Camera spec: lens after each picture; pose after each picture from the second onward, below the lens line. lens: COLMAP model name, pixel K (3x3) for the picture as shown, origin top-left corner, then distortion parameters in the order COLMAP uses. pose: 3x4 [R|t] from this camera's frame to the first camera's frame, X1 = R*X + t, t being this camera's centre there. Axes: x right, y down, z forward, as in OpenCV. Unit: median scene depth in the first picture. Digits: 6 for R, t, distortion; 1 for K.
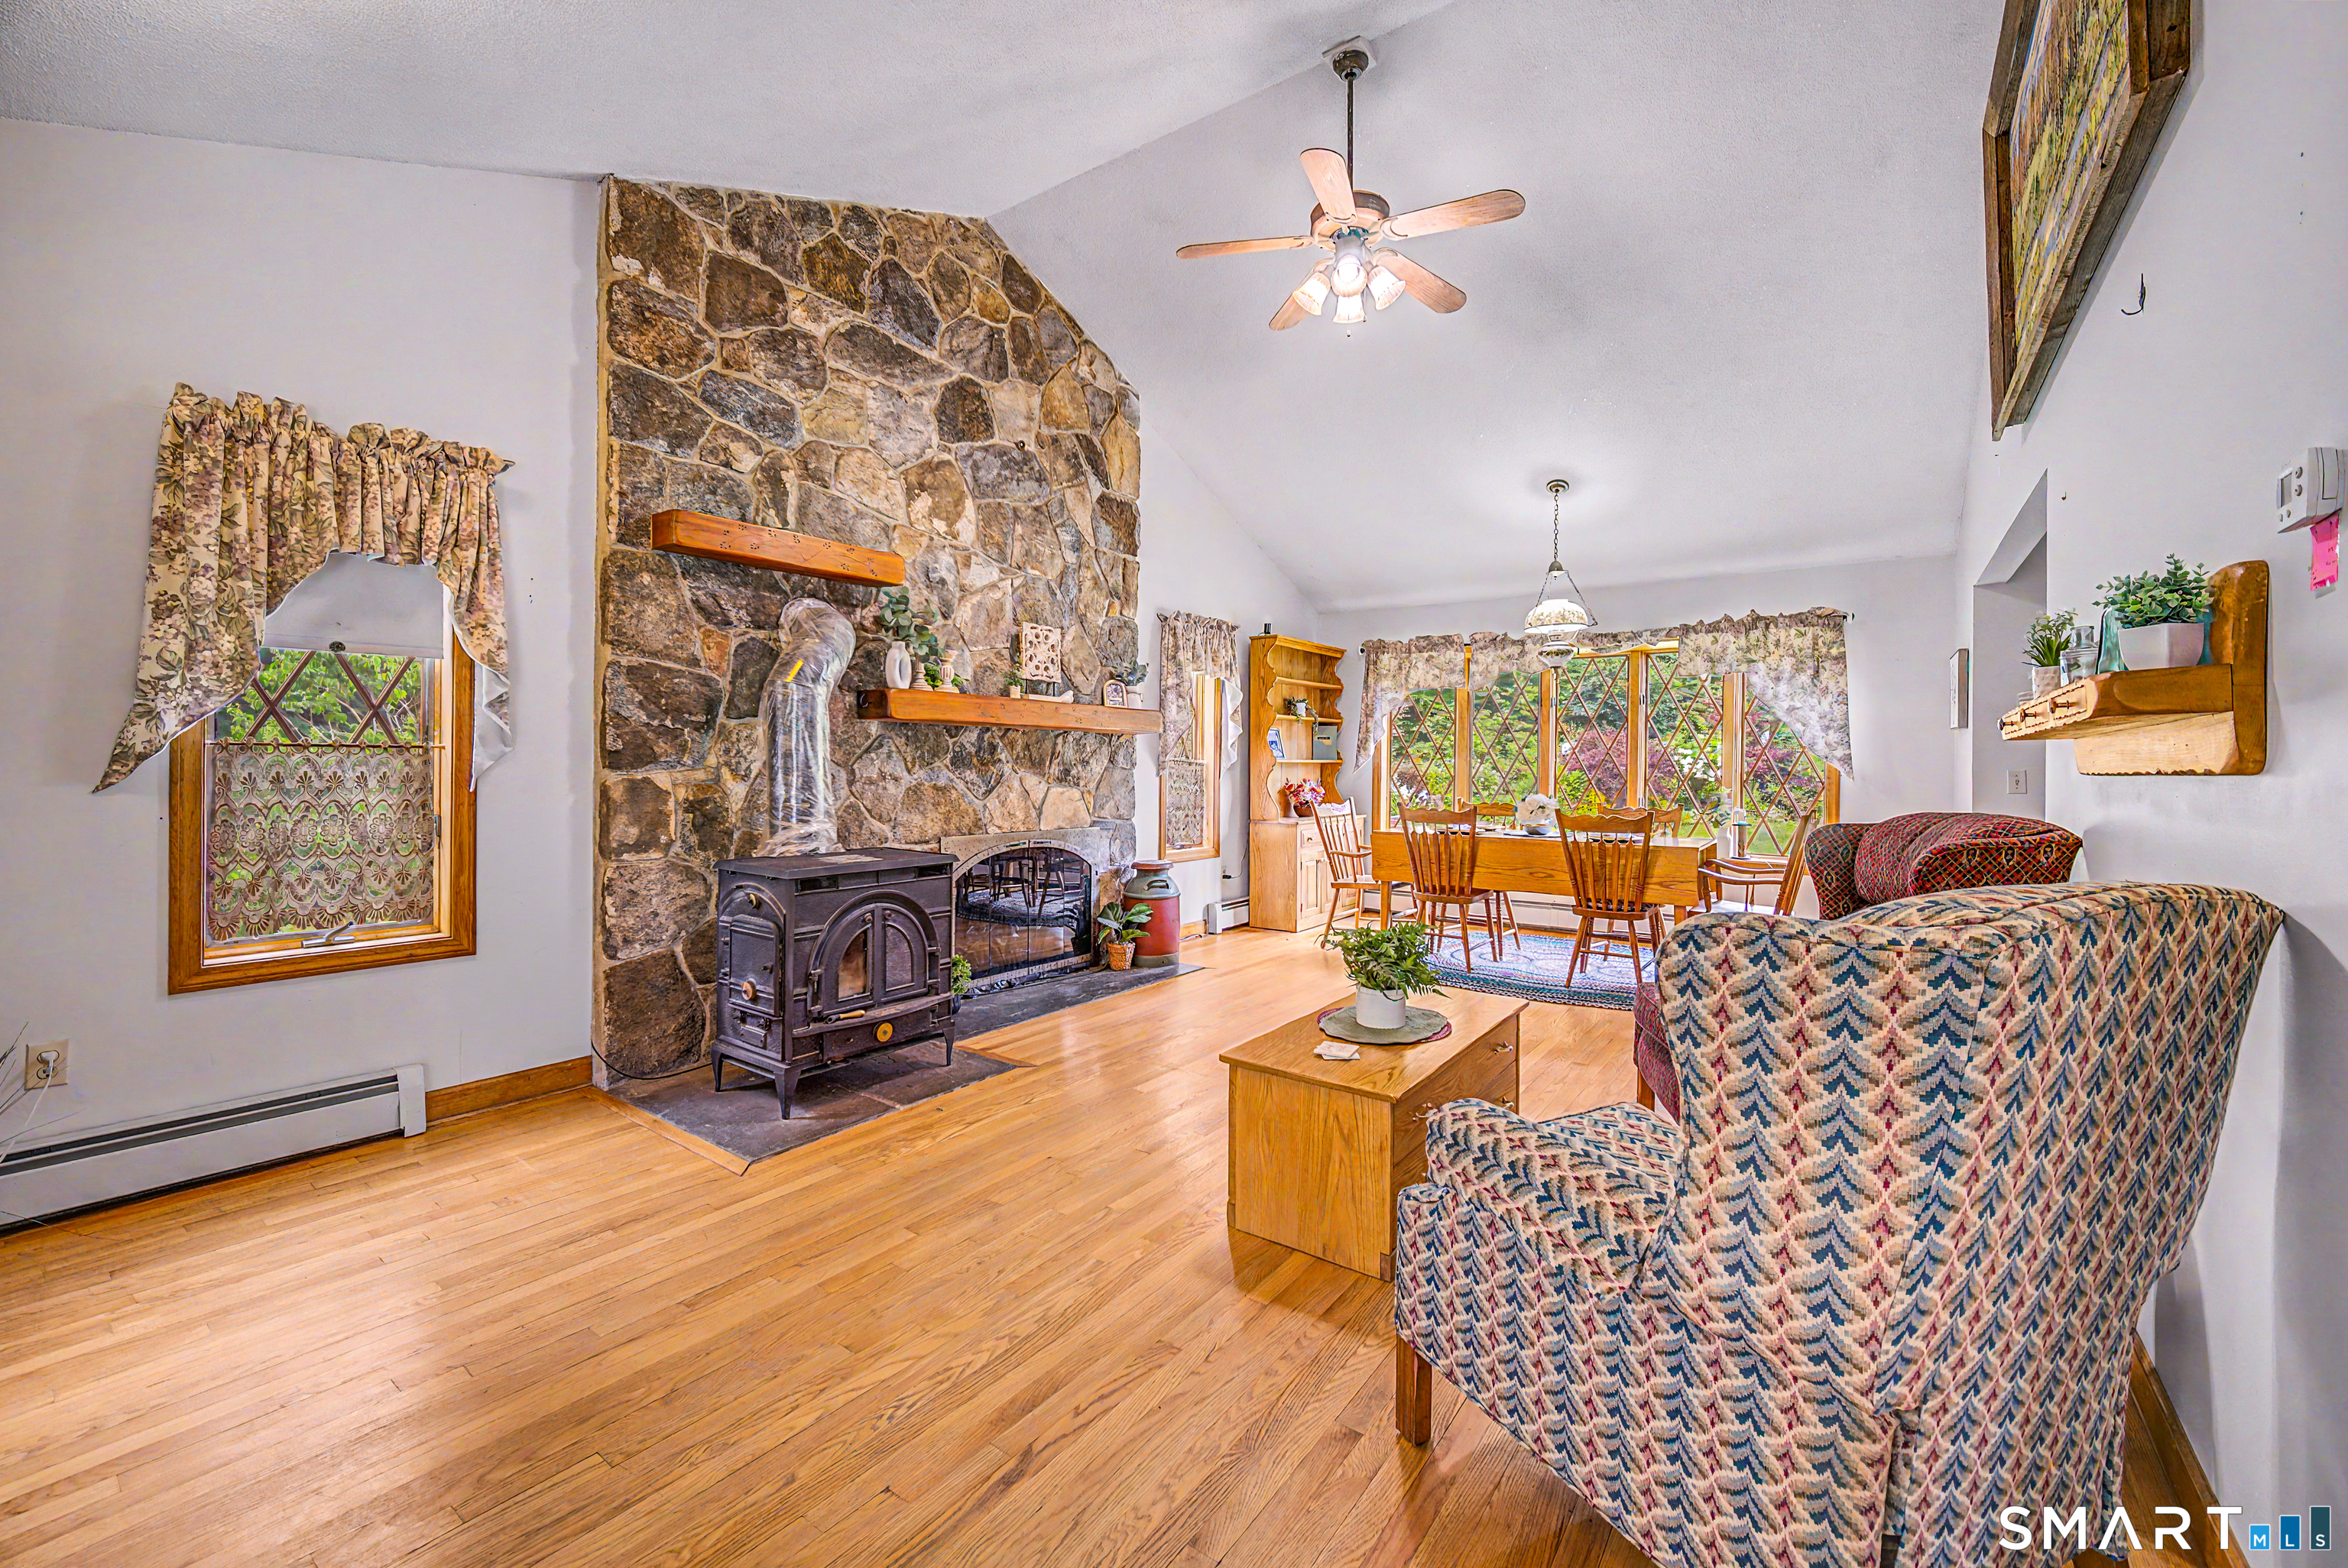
lens RADIAL K [[952.4, 0, 1178.0], [0, 952.4, 763.5], [0, 0, 1]] dist [-0.001323, -0.000048]
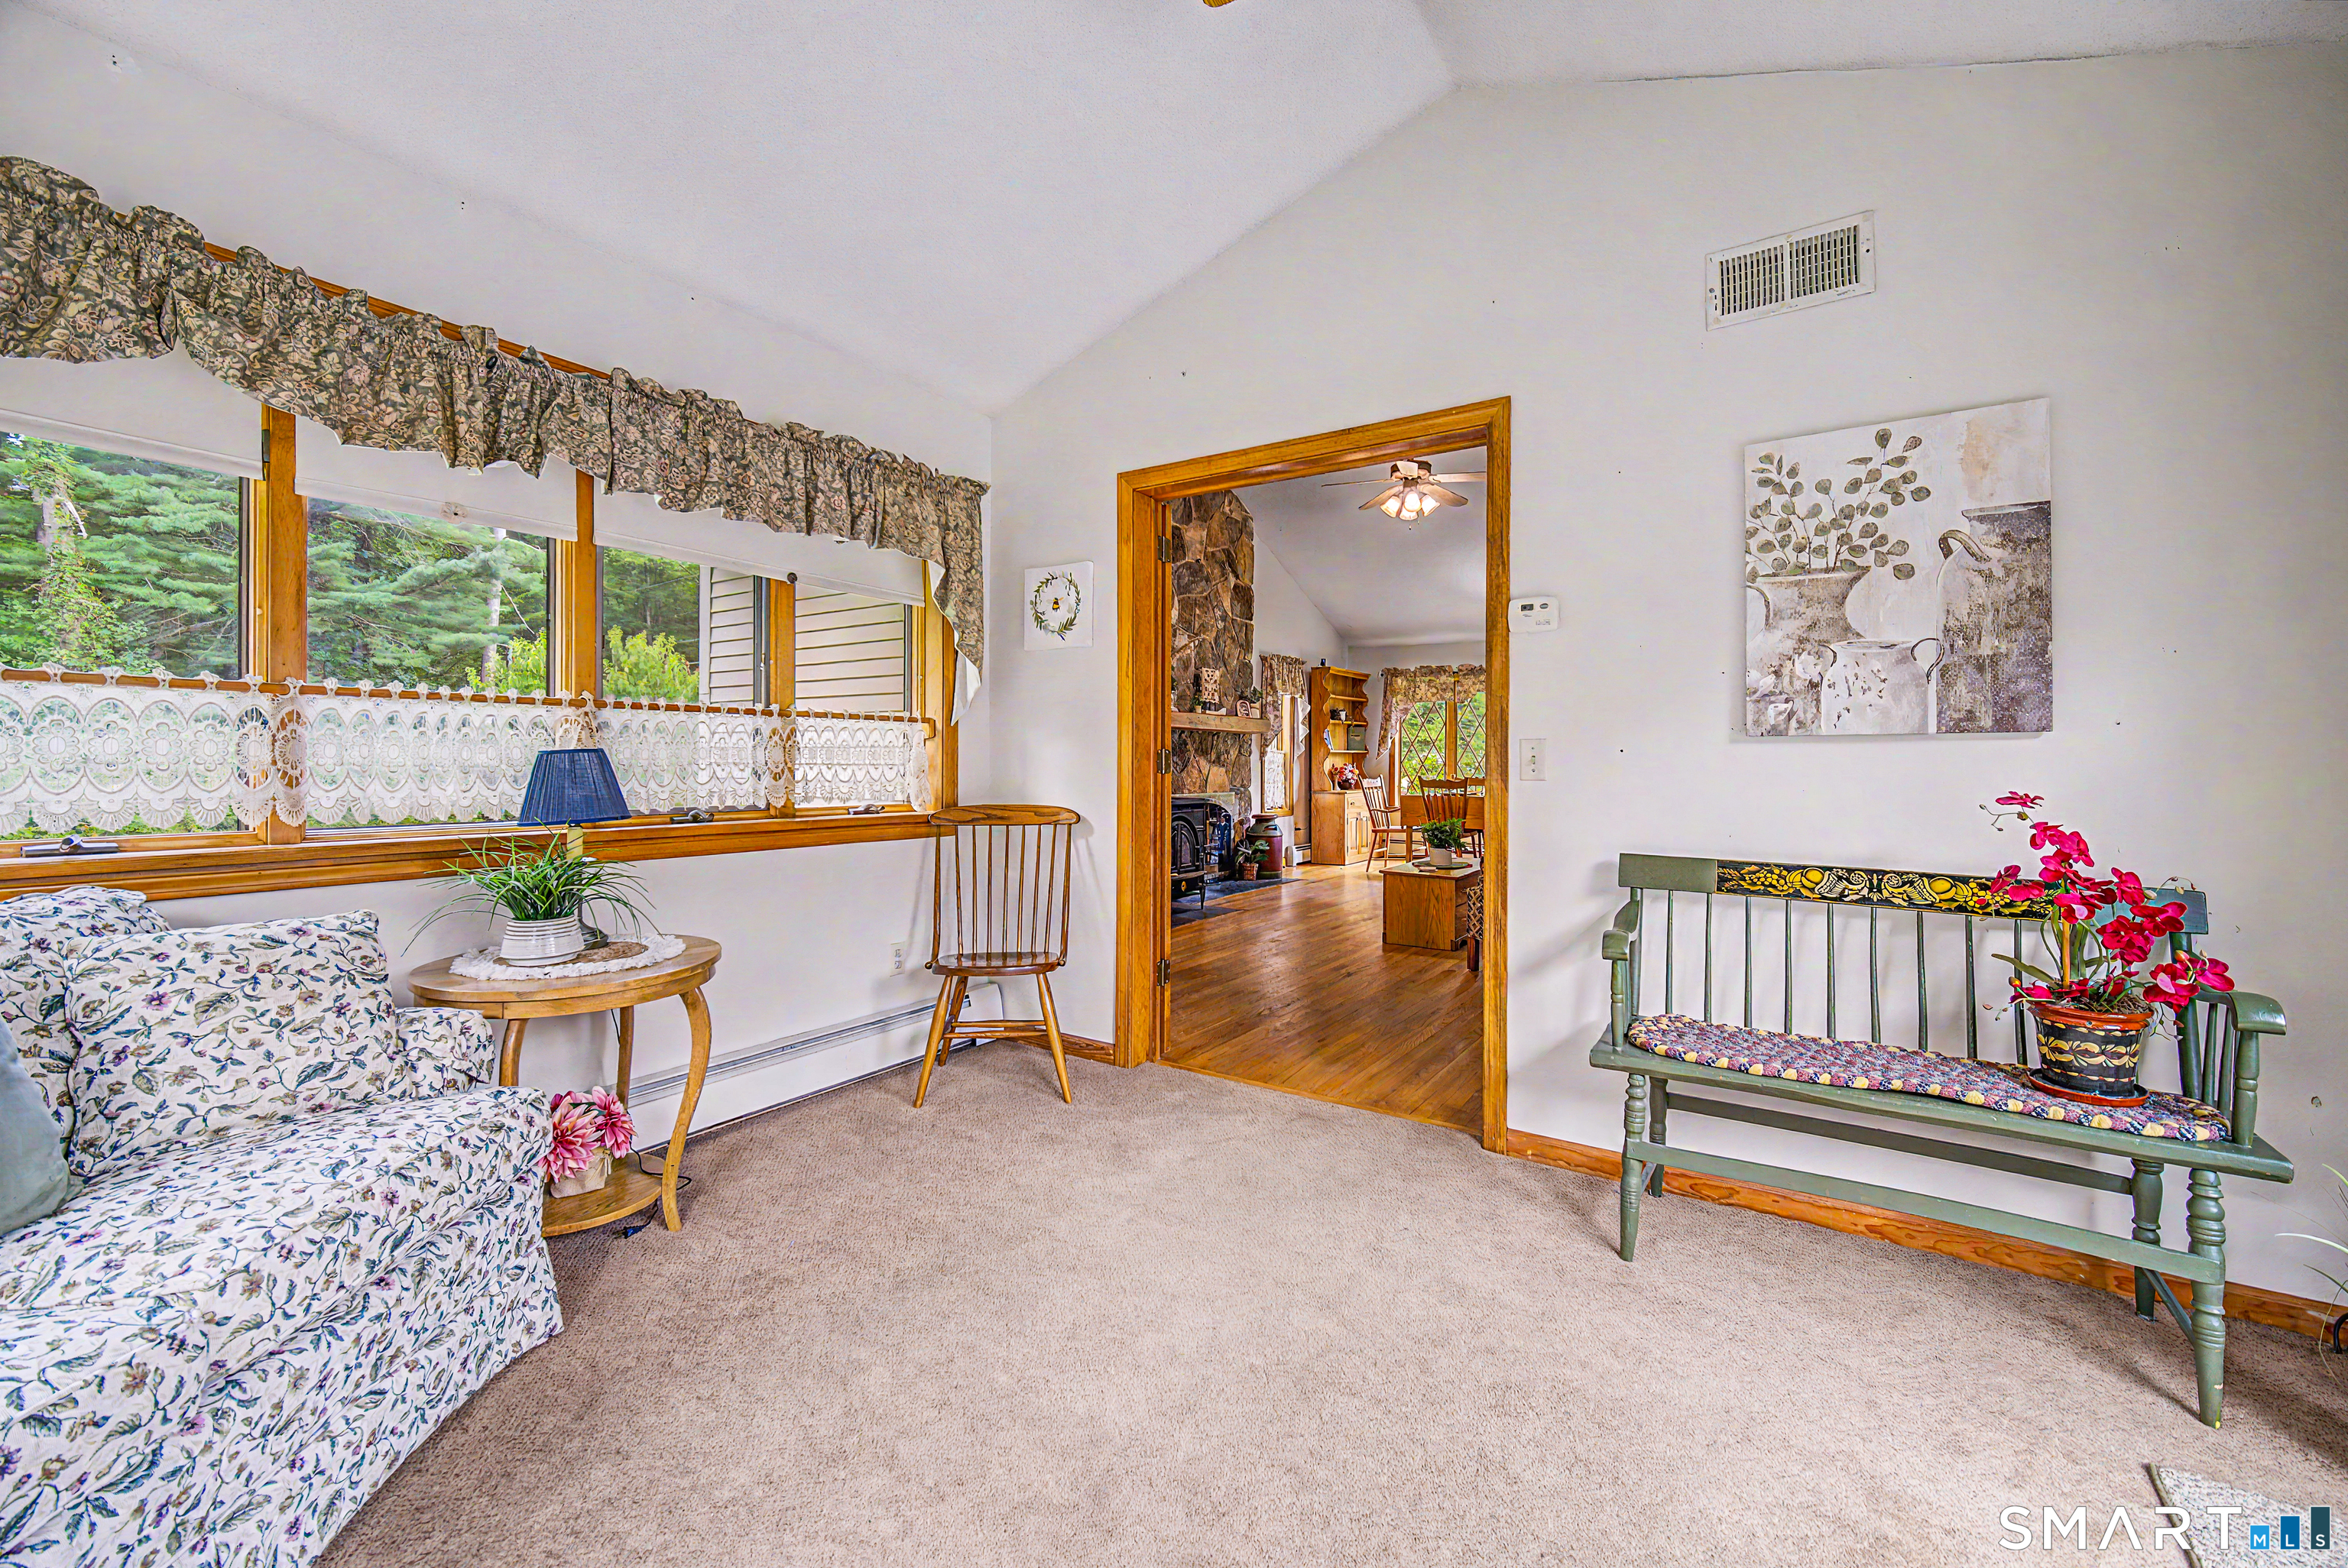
lens RADIAL K [[952.4, 0, 1178.0], [0, 952.4, 763.5], [0, 0, 1]] dist [-0.001323, -0.000048]
pose [[0.999110, -0.004417, 0.041940, -0.293475], [0.004224, 0.999980, 0.004696, 0.012734], [-0.041960, -0.004515, 0.999109, -0.715937]]
